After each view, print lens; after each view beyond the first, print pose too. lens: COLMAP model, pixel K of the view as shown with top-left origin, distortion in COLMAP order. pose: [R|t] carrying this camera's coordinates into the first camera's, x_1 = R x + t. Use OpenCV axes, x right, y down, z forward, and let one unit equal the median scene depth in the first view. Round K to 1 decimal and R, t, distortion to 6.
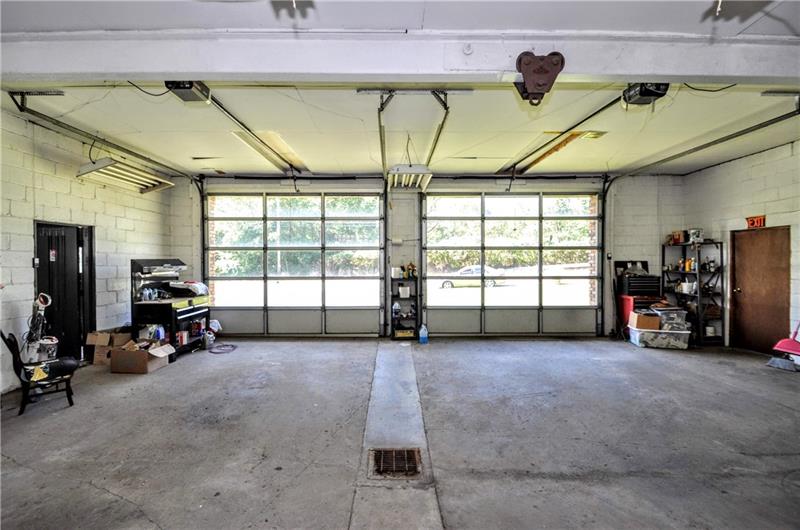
lens RADIAL K [[347.0, 0, 393.7], [0, 347.0, 263.2], [0, 0, 1]] dist [0.010420, -0.013515]
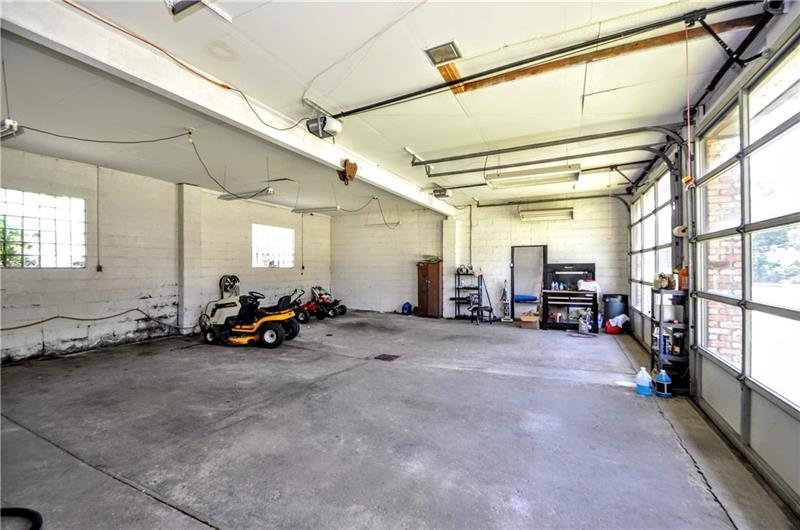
lens RADIAL K [[347.0, 0, 393.7], [0, 347.0, 263.2], [0, 0, 1]] dist [0.010420, -0.013515]
pose [[-0.448465, -0.006123, -0.893779, 1.903365], [-0.003693, 0.999981, -0.004997, -0.002615], [0.893793, 0.001059, -0.448479, 1.979161]]
